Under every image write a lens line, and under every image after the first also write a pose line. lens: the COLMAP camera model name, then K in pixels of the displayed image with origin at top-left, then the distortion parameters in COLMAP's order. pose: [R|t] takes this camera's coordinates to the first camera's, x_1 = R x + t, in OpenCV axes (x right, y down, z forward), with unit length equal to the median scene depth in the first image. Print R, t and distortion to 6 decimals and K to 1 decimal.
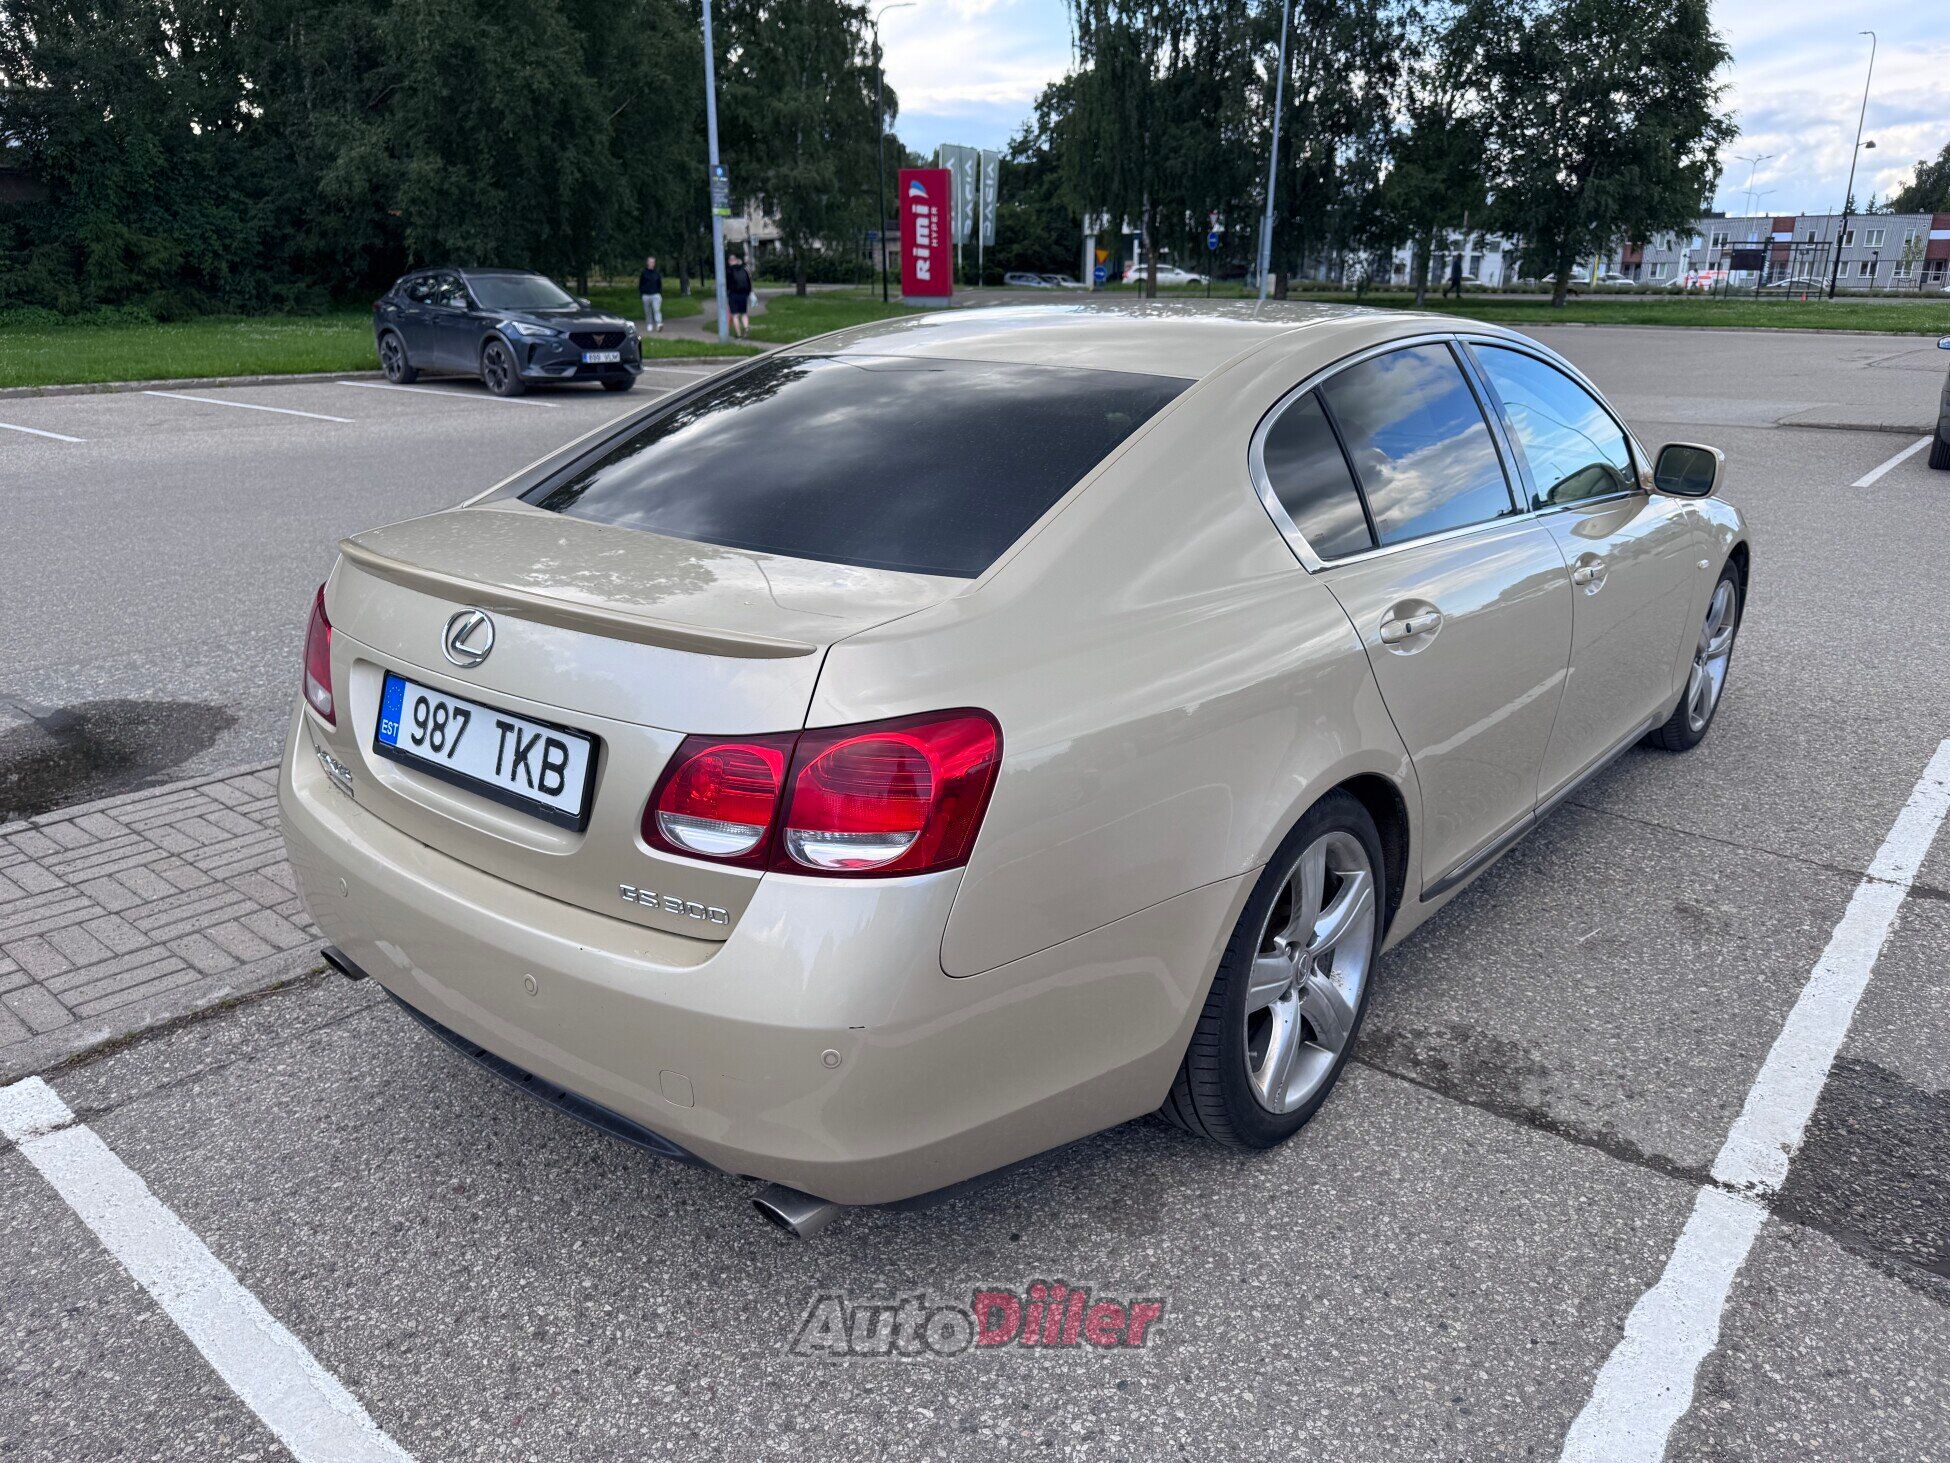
lens RADIAL K [[1389.1, 0, 949.6], [0, 1389.1, 756.8], [0, 0, 1]] dist [-0.005788, -0.004863]
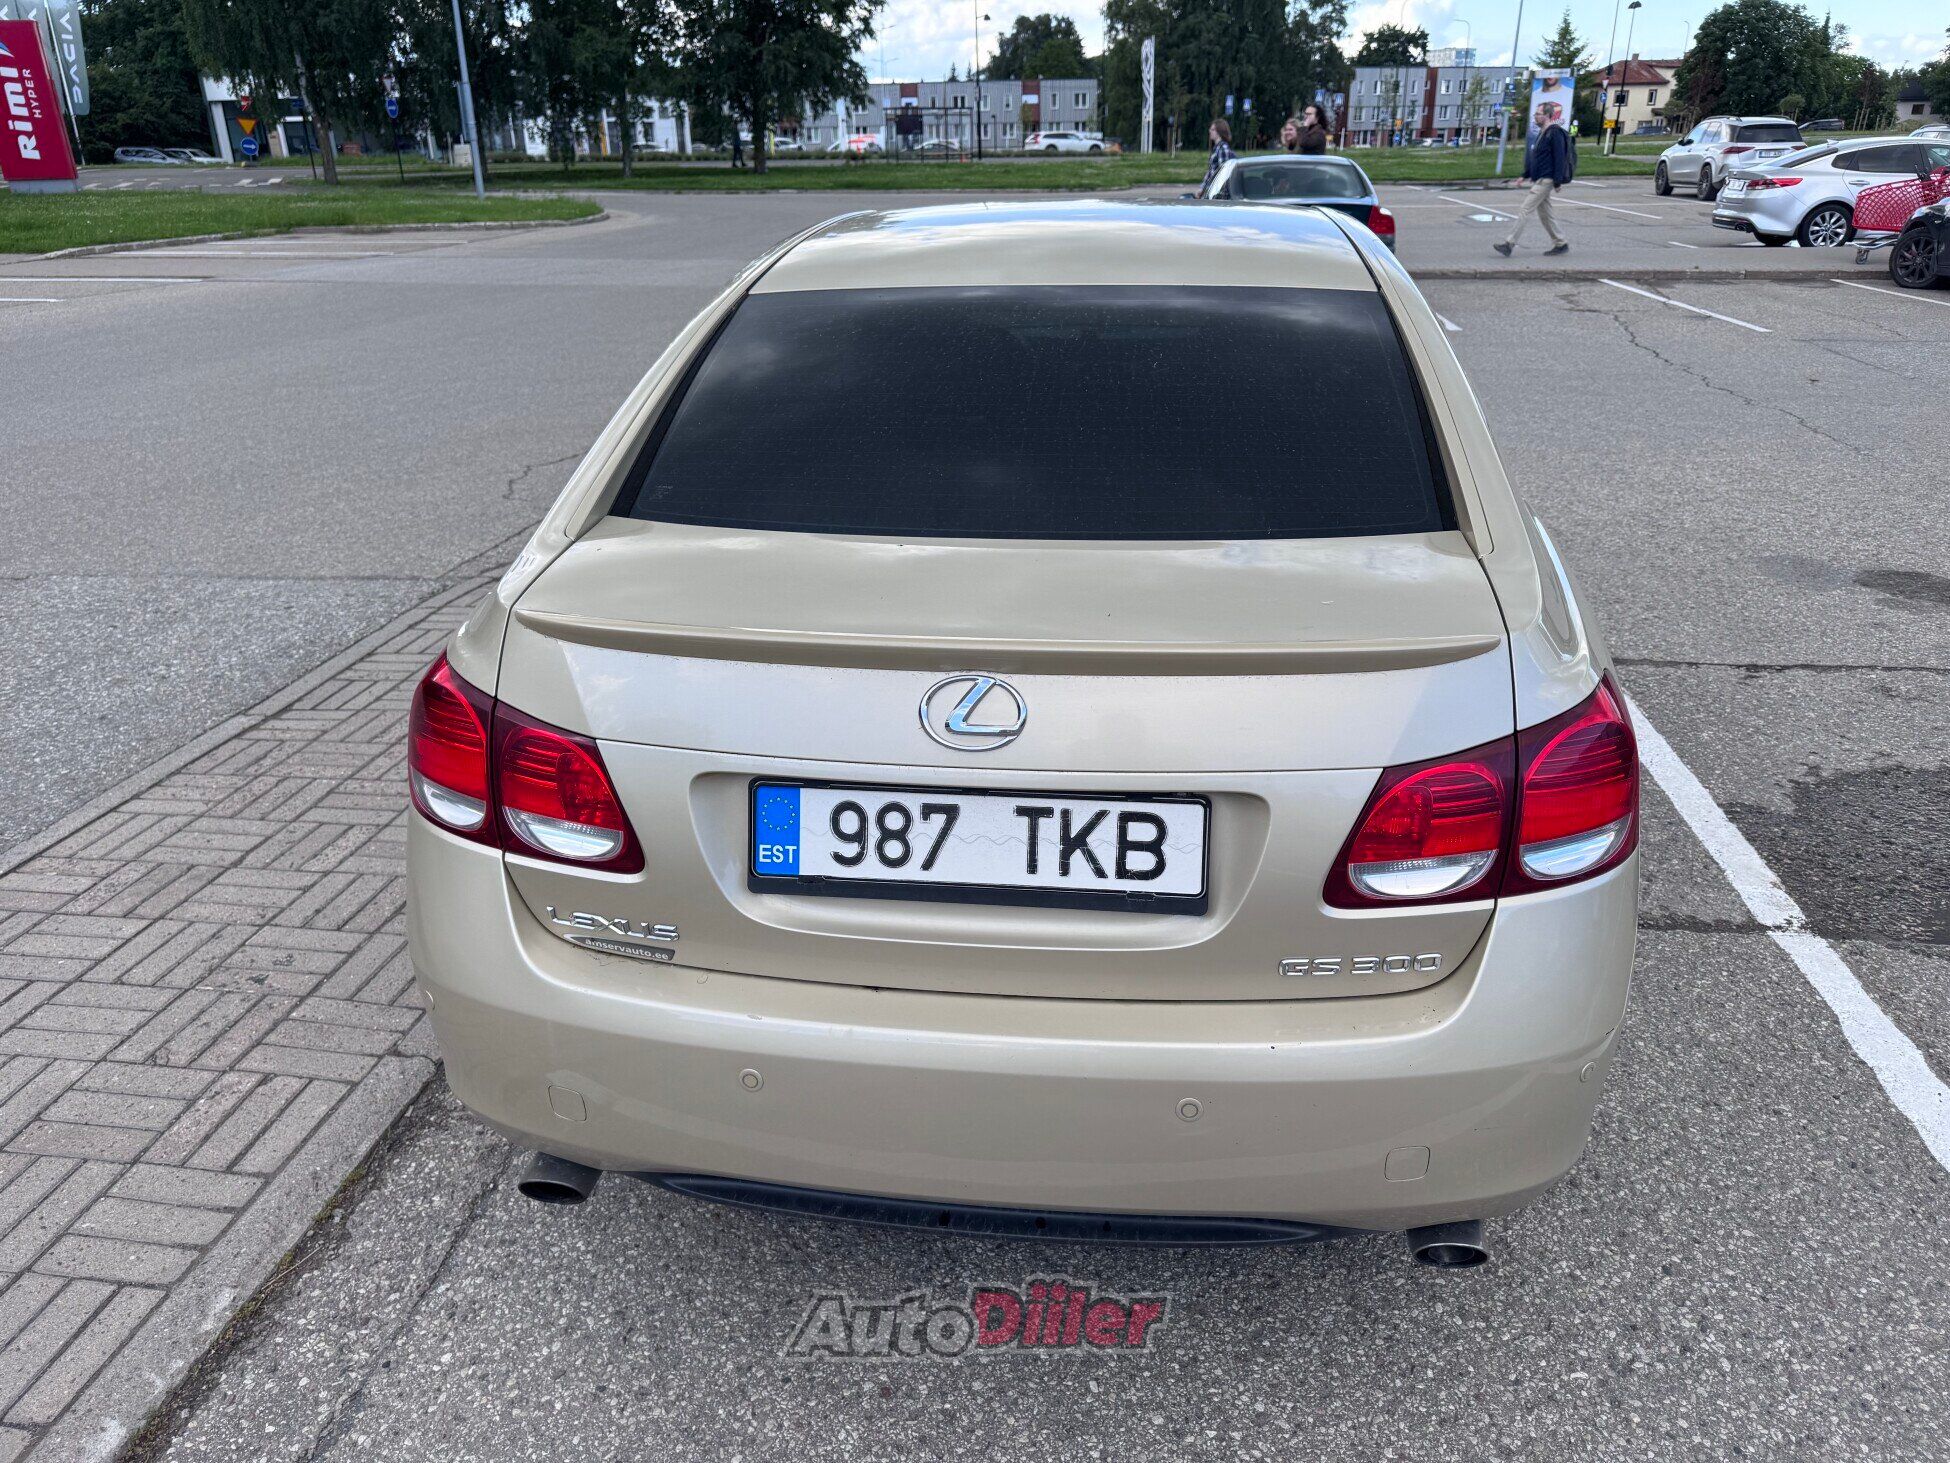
lens RADIAL K [[1391.3, 0, 975.0], [0, 1391.3, 731.5], [0, 0, 1]] dist [0.034544, -0.042909]
pose [[0.843518, -0.220631, 0.489694, -0.600688], [0.188803, 0.975350, 0.114221, -0.135405], [-0.502824, -0.003892, 0.864380, 0.273062]]
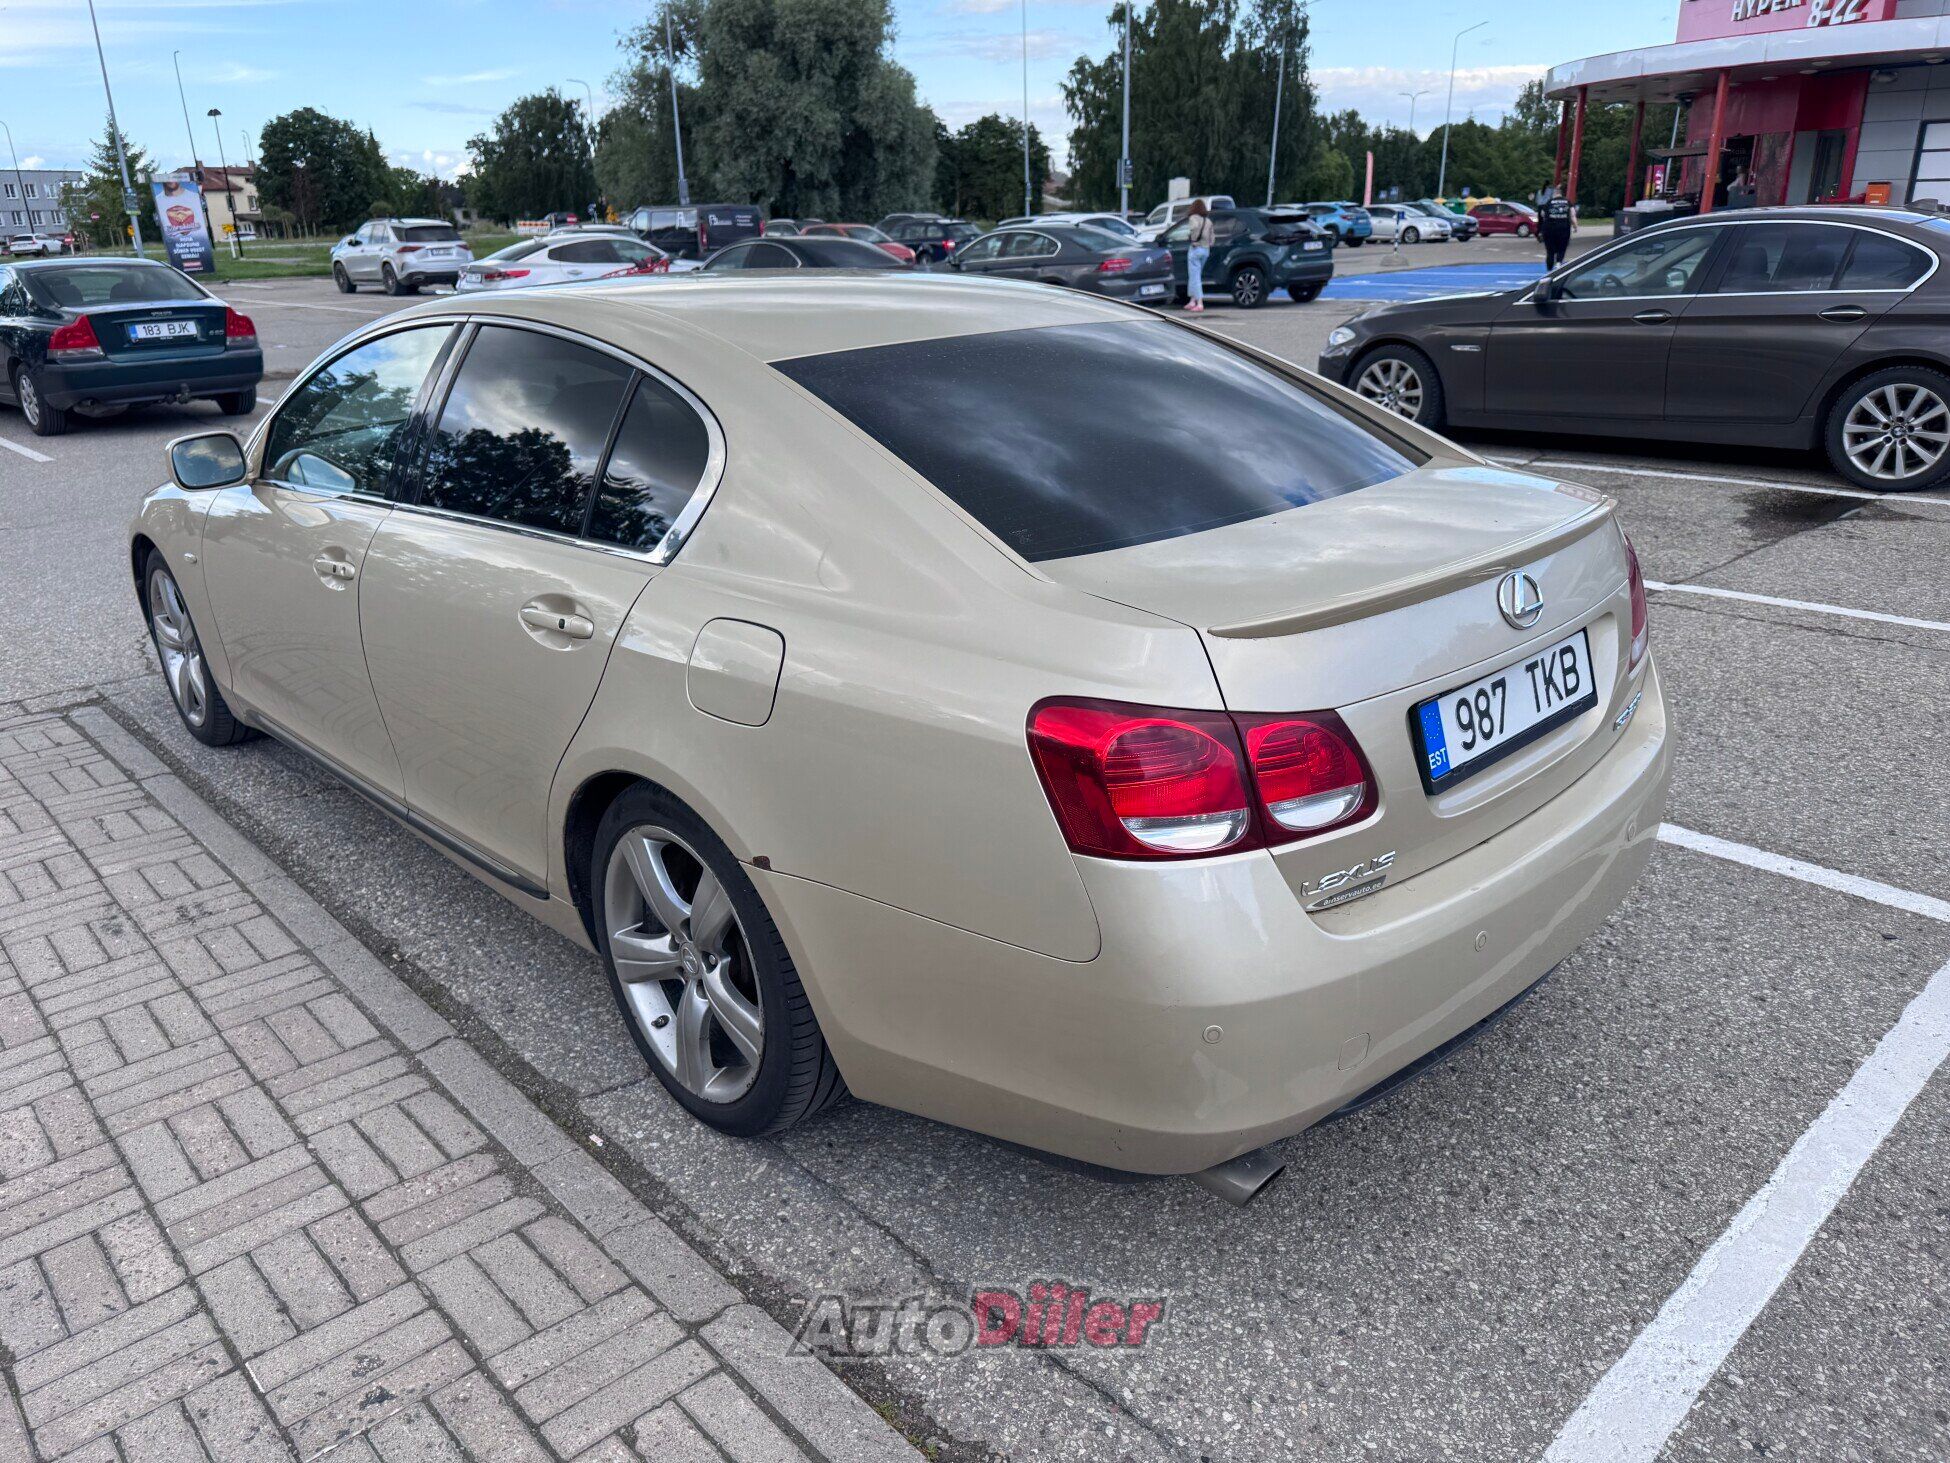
lens RADIAL K [[1361.0, 0, 1044.8], [0, 1361.0, 730.8], [0, 0, 1]] dist [-0.002844, -0.000745]
pose [[0.096925, -0.353731, 0.930312, -1.118144], [0.341424, 0.889812, 0.302760, -0.351397], [-0.934899, 0.288286, 0.207017, 0.948415]]
